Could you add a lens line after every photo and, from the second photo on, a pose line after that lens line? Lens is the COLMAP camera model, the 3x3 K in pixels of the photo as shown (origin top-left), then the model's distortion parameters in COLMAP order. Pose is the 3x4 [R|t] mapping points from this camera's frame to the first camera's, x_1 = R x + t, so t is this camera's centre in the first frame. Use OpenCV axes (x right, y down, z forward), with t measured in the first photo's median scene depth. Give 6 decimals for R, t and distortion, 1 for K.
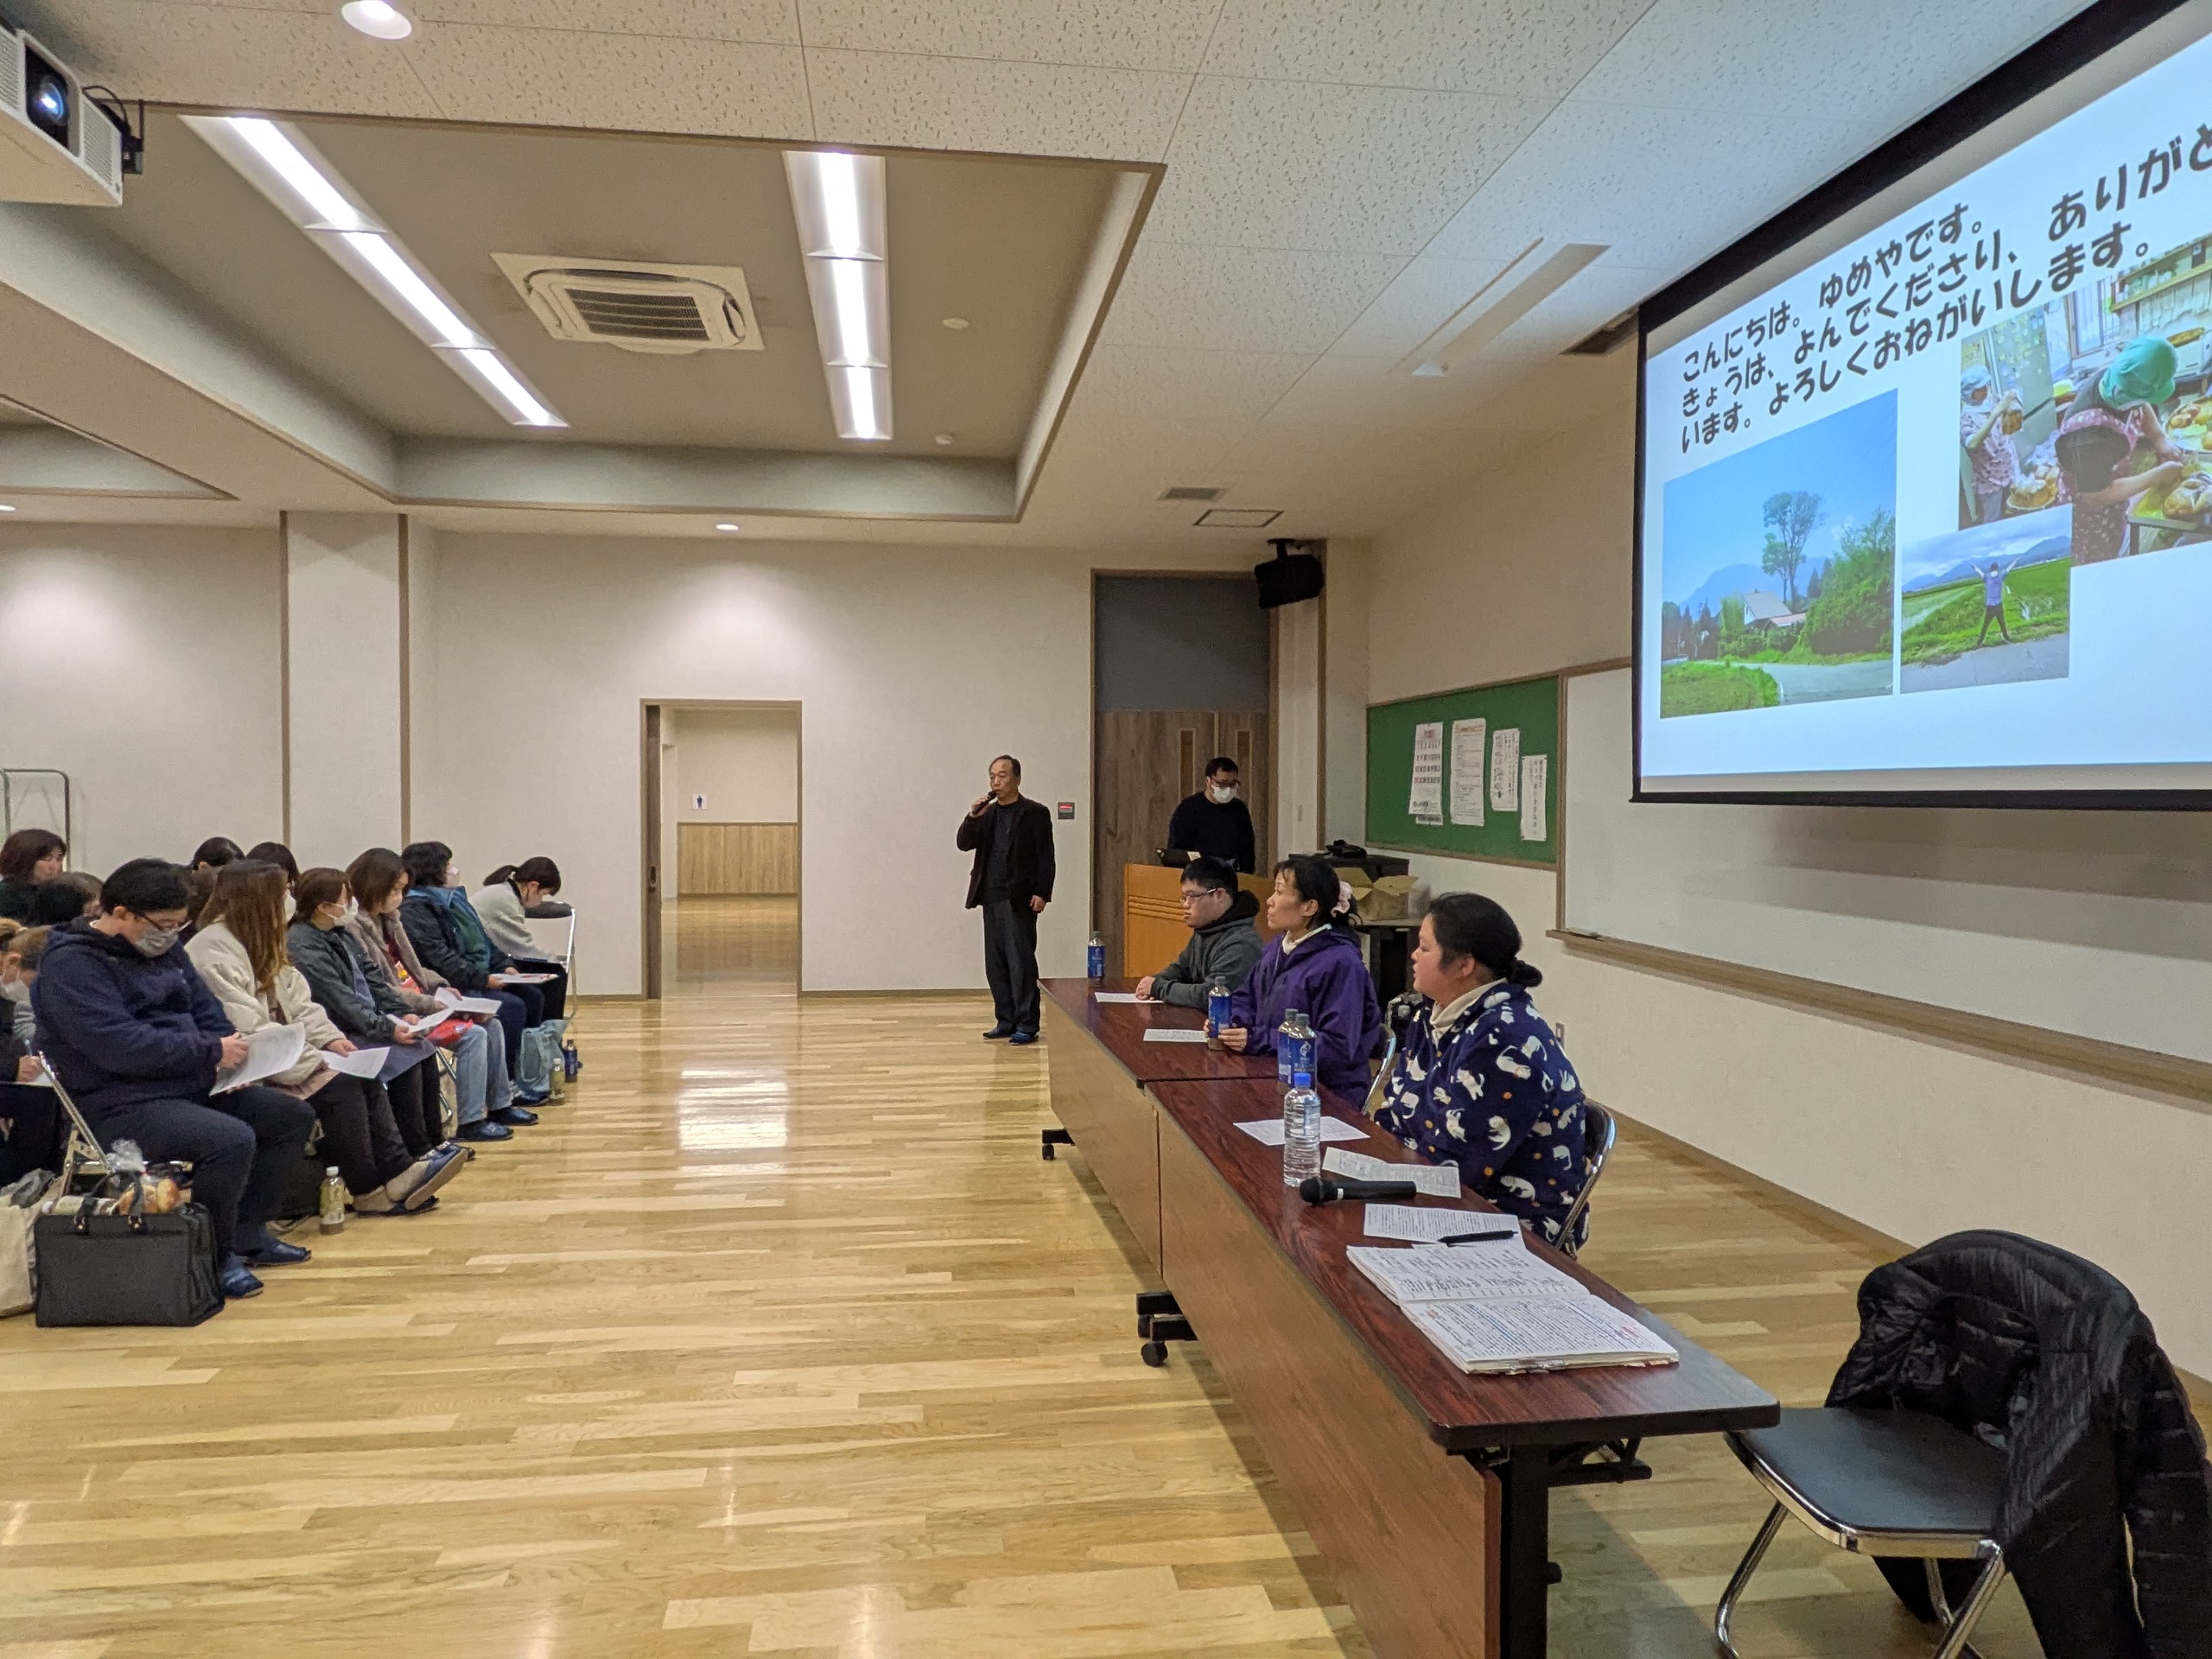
lens RADIAL K [[1266.3, 0, 1068.0], [0, 1266.3, 823.6], [0, 0, 1]] dist [0.002965, -0.006725]
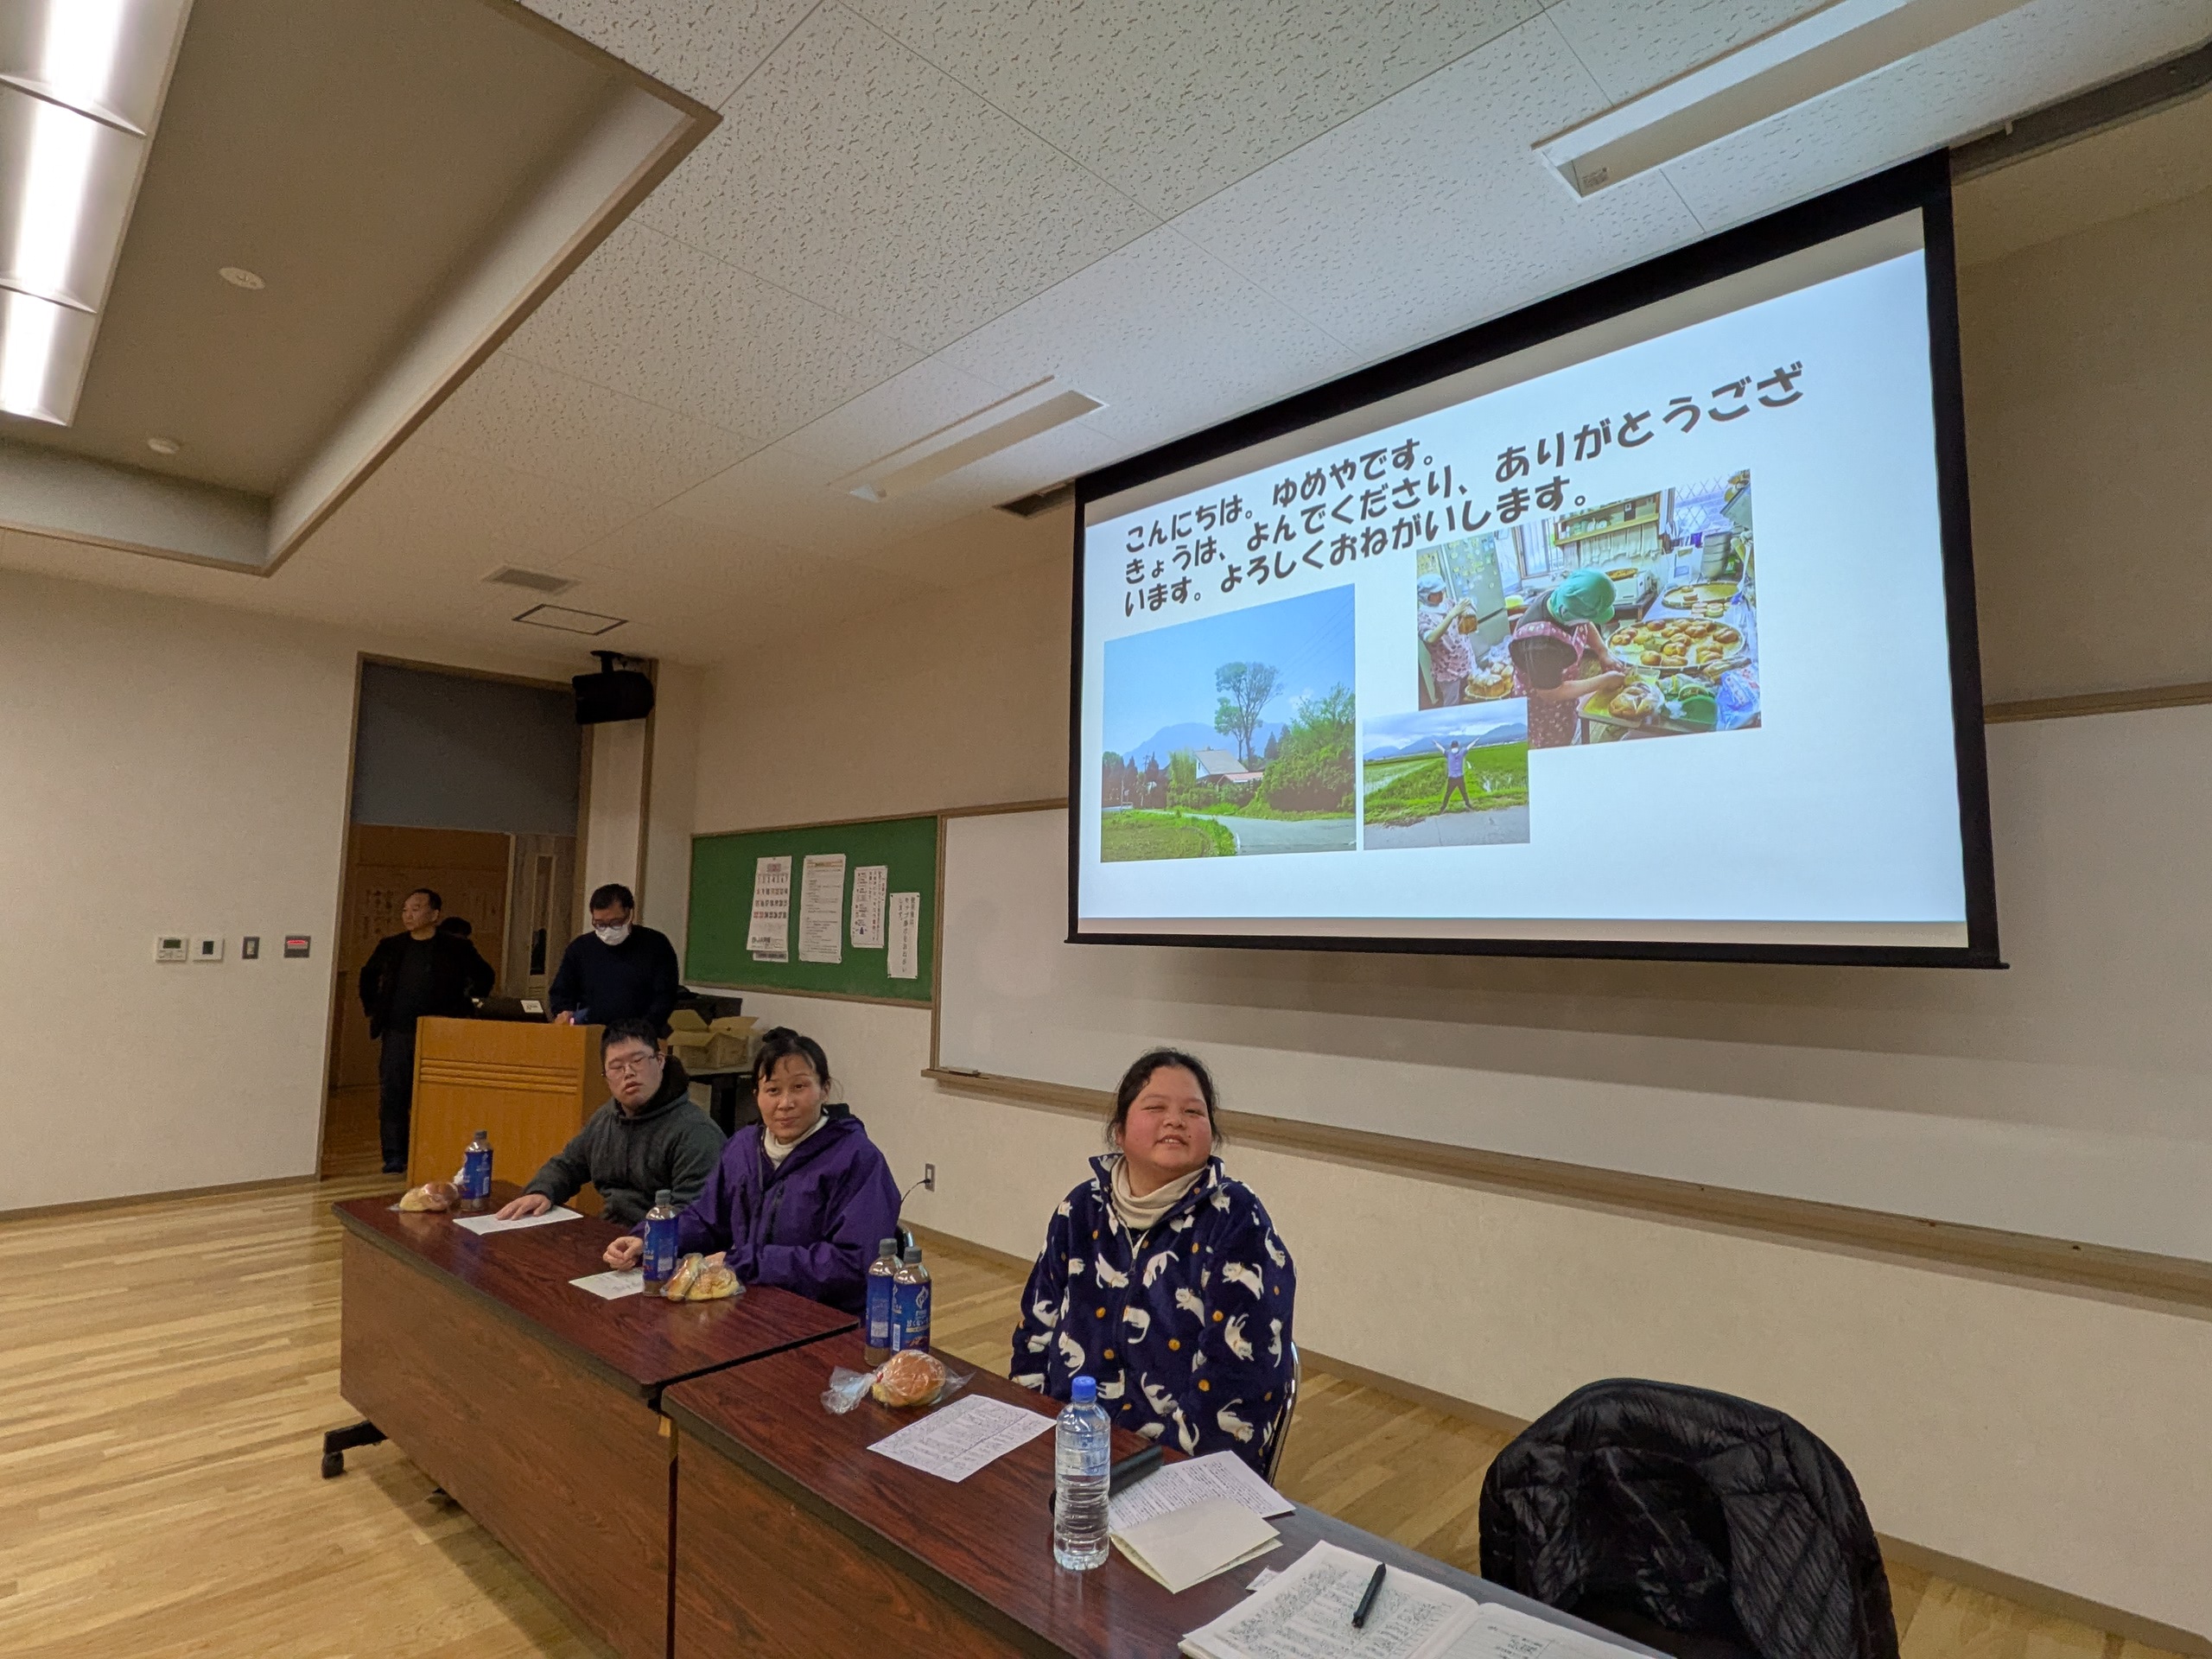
lens RADIAL K [[1123.1, 0, 1105.5], [0, 1123.1, 814.1], [0, 0, 1]] dist [-0.005198, -0.001487]
pose [[0.777849, 0.068496, 0.624708, -0.106347], [0.006769, 0.993072, -0.117313, -0.014978], [-0.628415, 0.095480, 0.771996, 0.288348]]
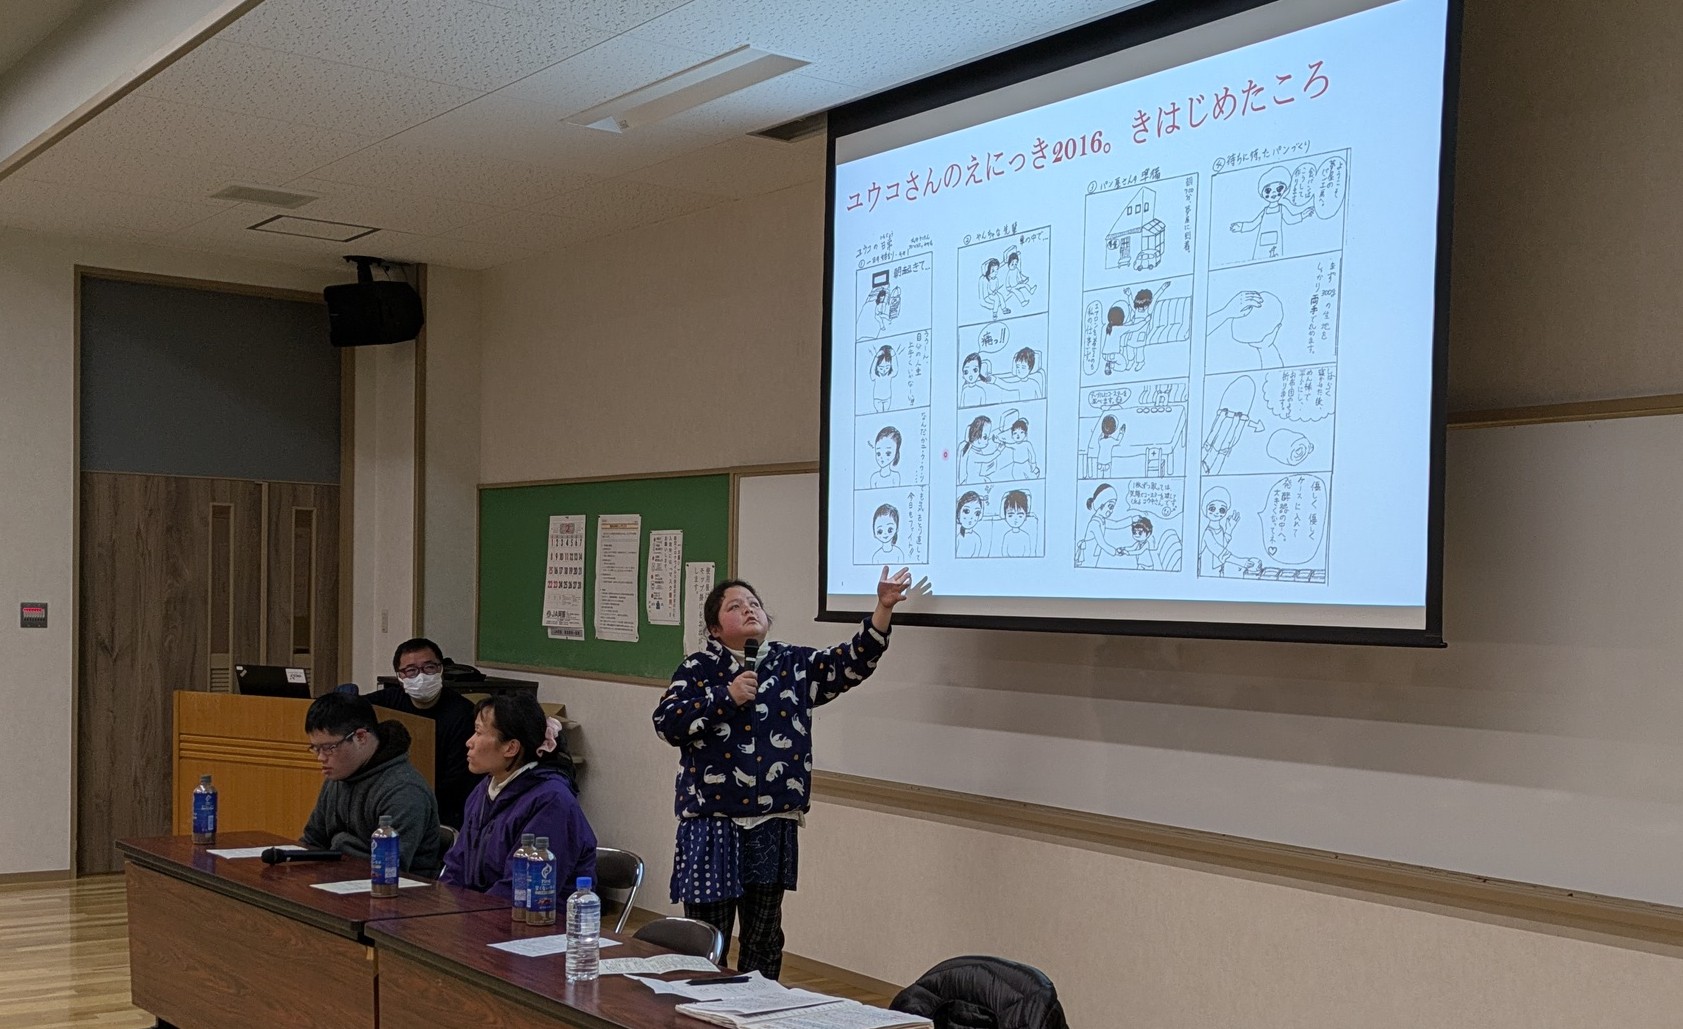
lens RADIAL K [[1926.2, 0, 938.2], [0, 1926.2, 623.2], [0, 0, 1]] dist [0.026844, 0.000000]
pose [[0.866863, 0.010499, 0.498436, -0.211217], [-0.008161, 0.999943, -0.006868, -0.005596], [-0.498479, 0.001886, 0.866900, -0.324185]]
